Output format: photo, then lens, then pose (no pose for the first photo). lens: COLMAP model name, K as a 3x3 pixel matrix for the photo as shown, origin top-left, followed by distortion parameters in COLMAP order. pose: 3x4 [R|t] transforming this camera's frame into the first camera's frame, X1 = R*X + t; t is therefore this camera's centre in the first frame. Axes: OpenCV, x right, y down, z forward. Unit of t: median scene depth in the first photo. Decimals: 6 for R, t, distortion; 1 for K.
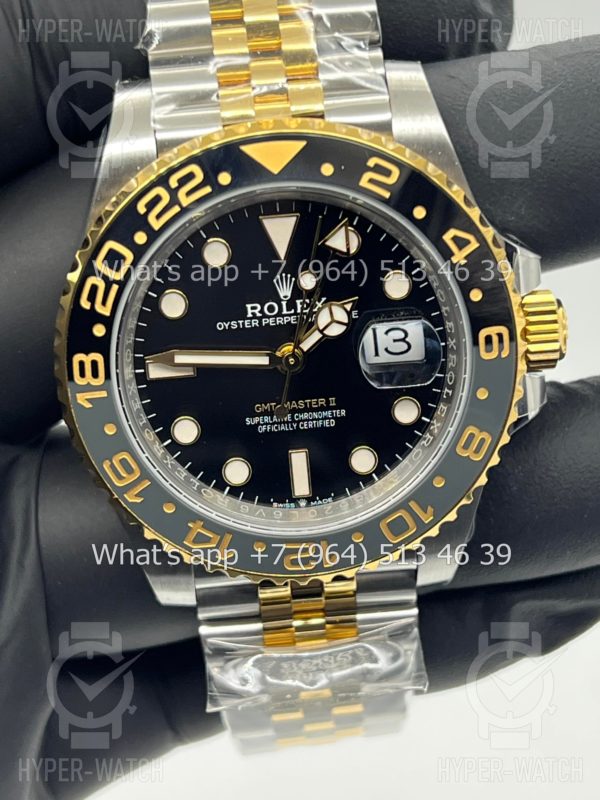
lens RADIAL K [[1800.4, 0, 300.0], [0, 1800.4, 400.0], [0, 0, 1]] dist [0.213929, 0.052712]
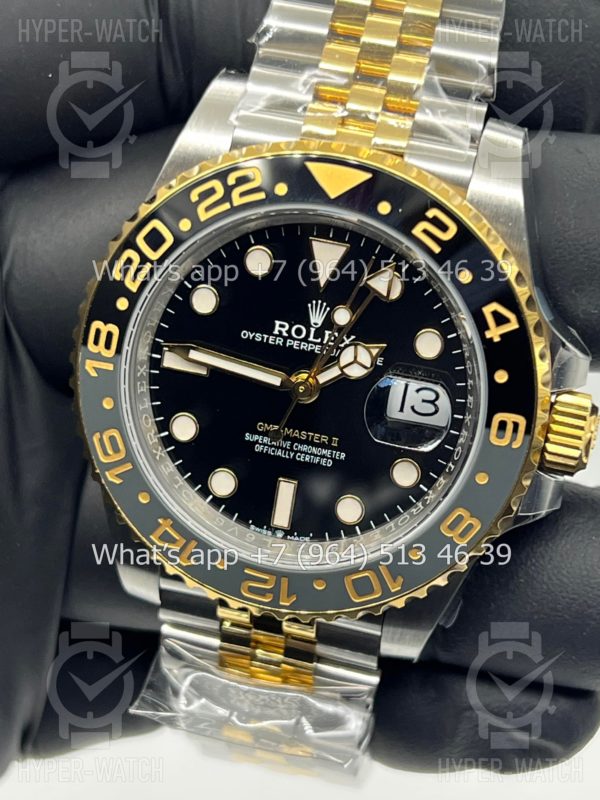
lens RADIAL K [[1800.4, 0, 300.0], [0, 1800.4, 400.0], [0, 0, 1]] dist [0.213929, 0.052712]
pose [[0.942810, 0.281782, -0.178070, 0.167934], [-0.284979, 0.958501, 0.007904, -0.023214], [0.172908, 0.043294, 0.983986, 0.045483]]
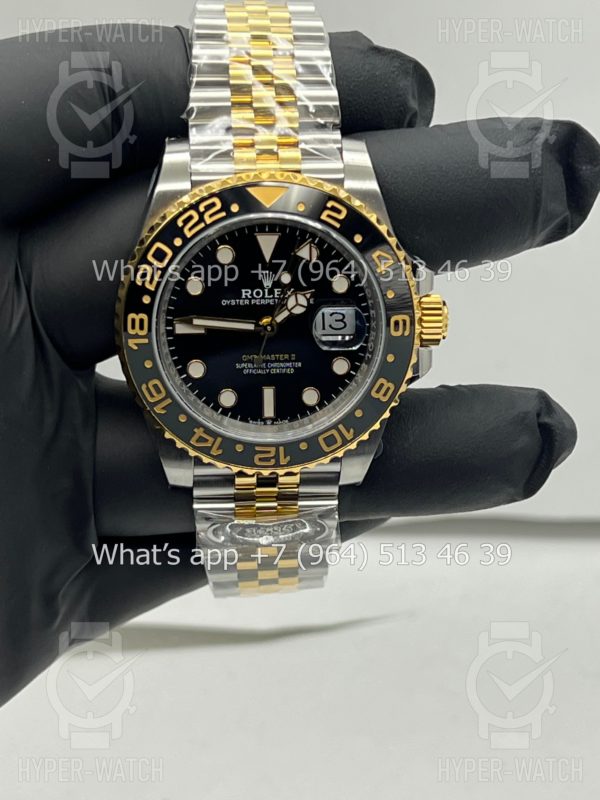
lens RADIAL K [[1800.4, 0, 300.0], [0, 1800.4, 400.0], [0, 0, 1]] dist [0.213929, 0.052712]
pose [[0.996924, 0.068275, 0.038494, -0.033119], [-0.068350, 0.997661, 0.000637, 0.036627], [-0.038360, -0.003266, 0.999259, -0.539376]]
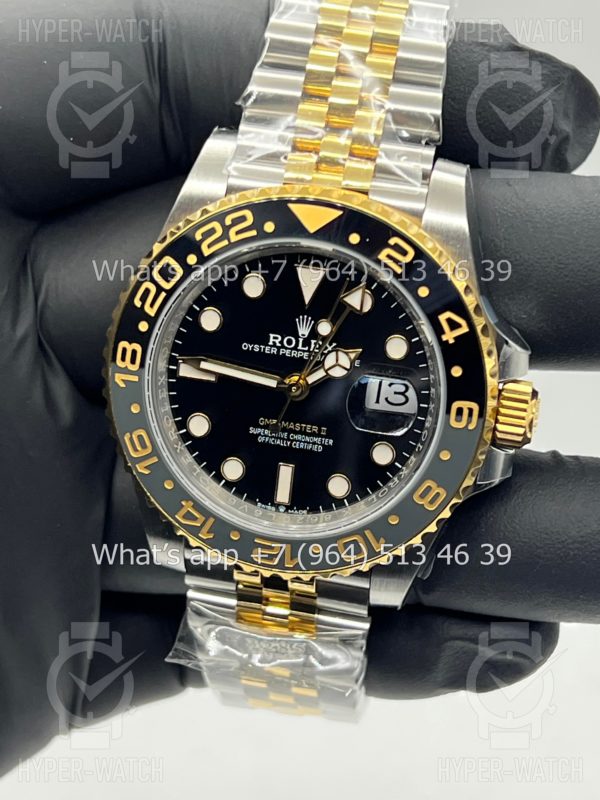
lens RADIAL K [[1800.4, 0, 300.0], [0, 1800.4, 400.0], [0, 0, 1]] dist [0.213929, 0.052712]
pose [[0.956659, 0.237159, -0.168994, 0.198919], [-0.237140, 0.971257, 0.020590, -0.039662], [0.169020, 0.020377, 0.985402, -0.161029]]
